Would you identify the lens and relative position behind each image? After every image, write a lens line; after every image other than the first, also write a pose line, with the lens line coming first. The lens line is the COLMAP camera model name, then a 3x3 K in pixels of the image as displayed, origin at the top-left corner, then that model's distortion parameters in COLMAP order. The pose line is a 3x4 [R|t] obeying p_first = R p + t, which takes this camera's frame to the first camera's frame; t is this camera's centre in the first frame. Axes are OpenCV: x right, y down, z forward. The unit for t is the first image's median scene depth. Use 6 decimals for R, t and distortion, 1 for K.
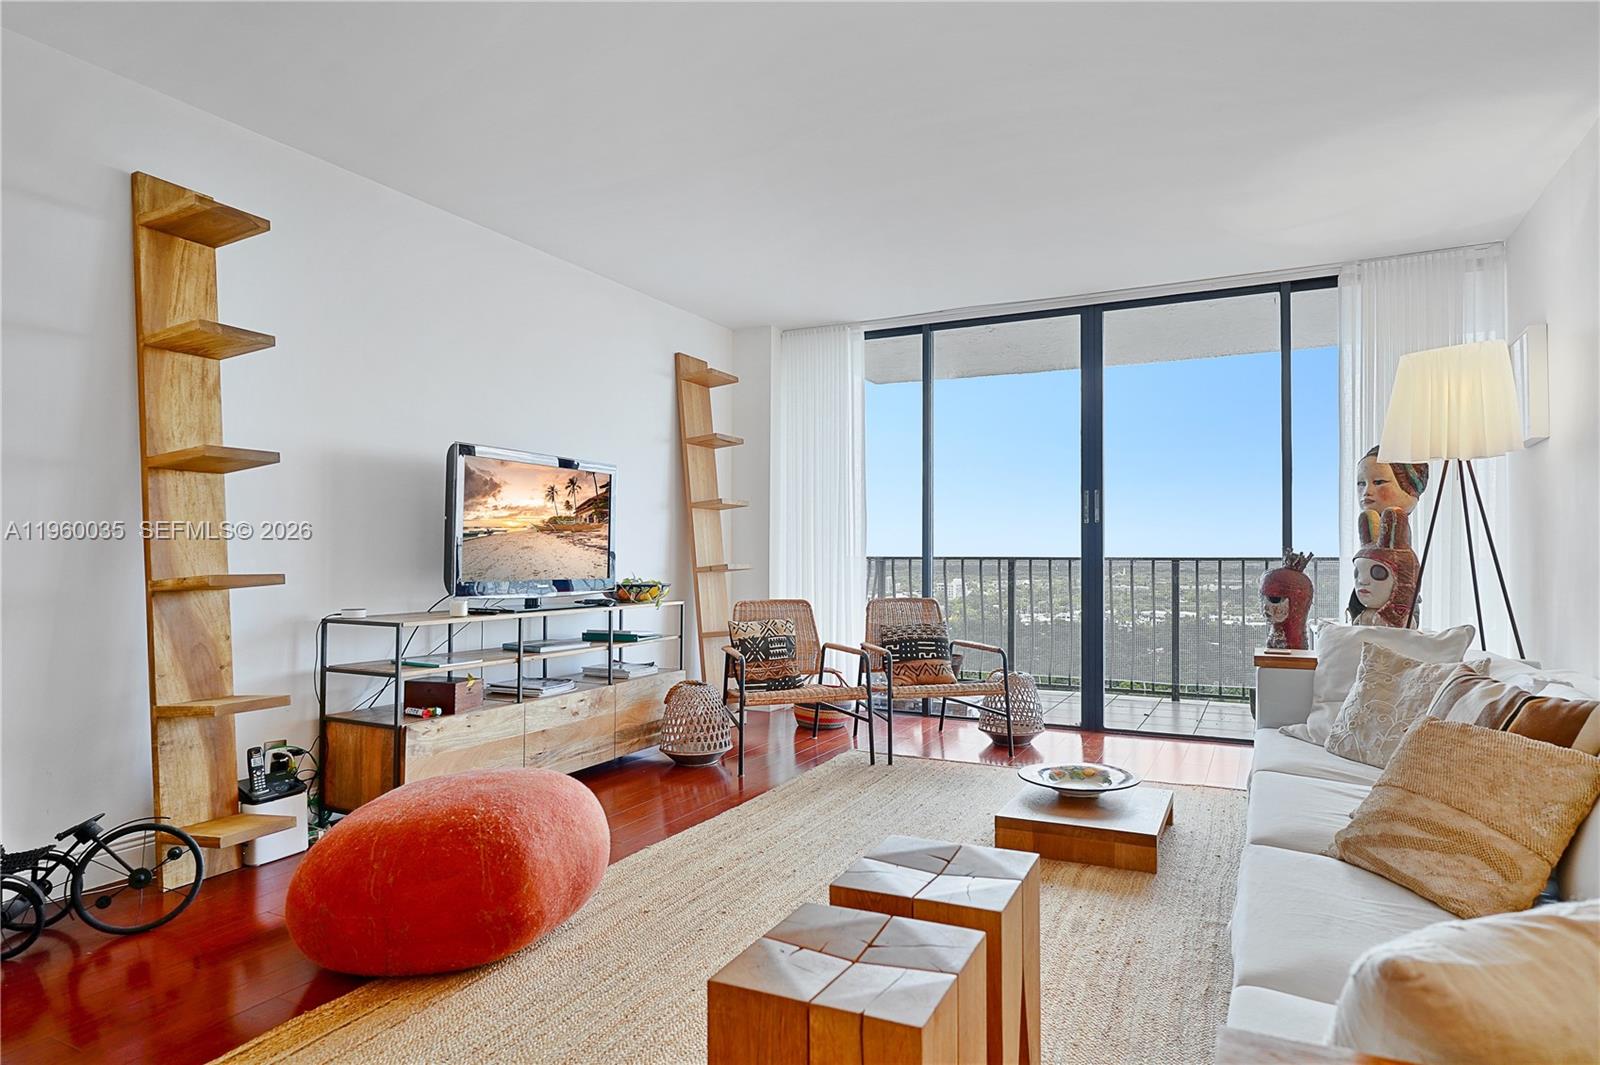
lens RADIAL K [[892.4, 0, 800.0], [0, 892.4, 532.5], [0, 0, 1]] dist [-0.001442, -0.000419]
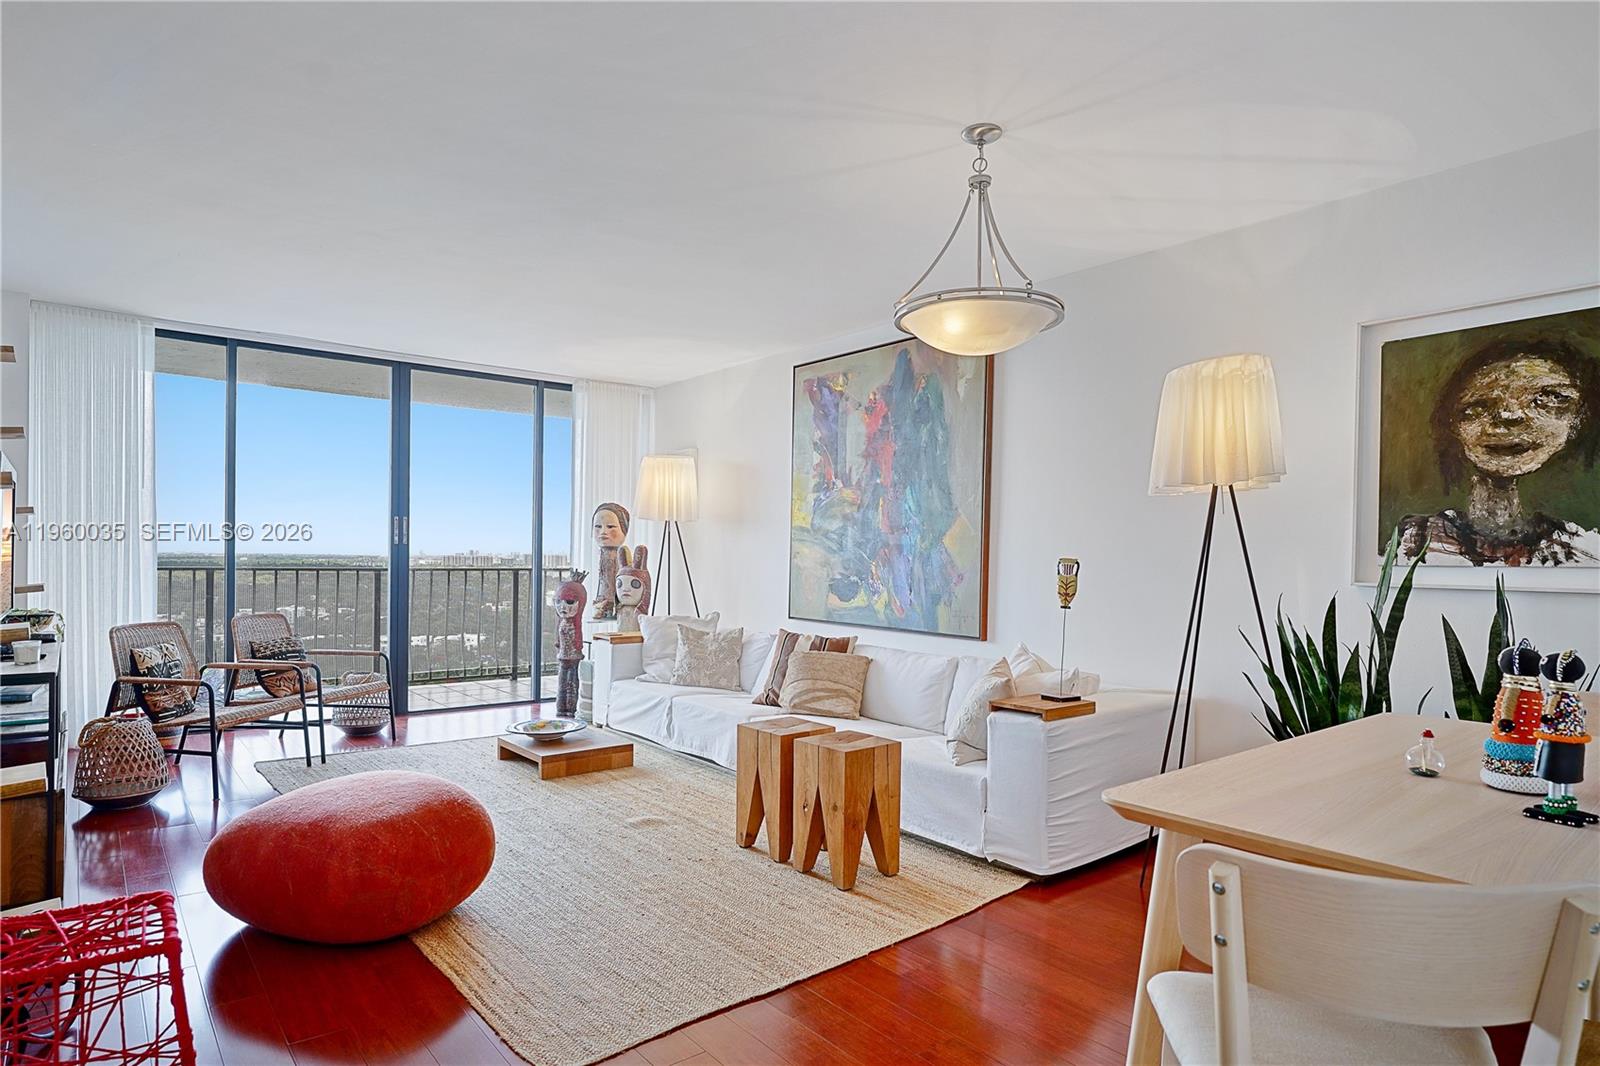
lens RADIAL K [[892.4, 0, 800.0], [0, 892.4, 533.0], [0, 0, 1]] dist [-0.001442, -0.000419]
pose [[0.441333, 0.030123, 0.896838, -0.573639], [-0.033609, 0.999290, -0.017025, -0.025699], [-0.896714, -0.022629, 0.442032, -0.016090]]
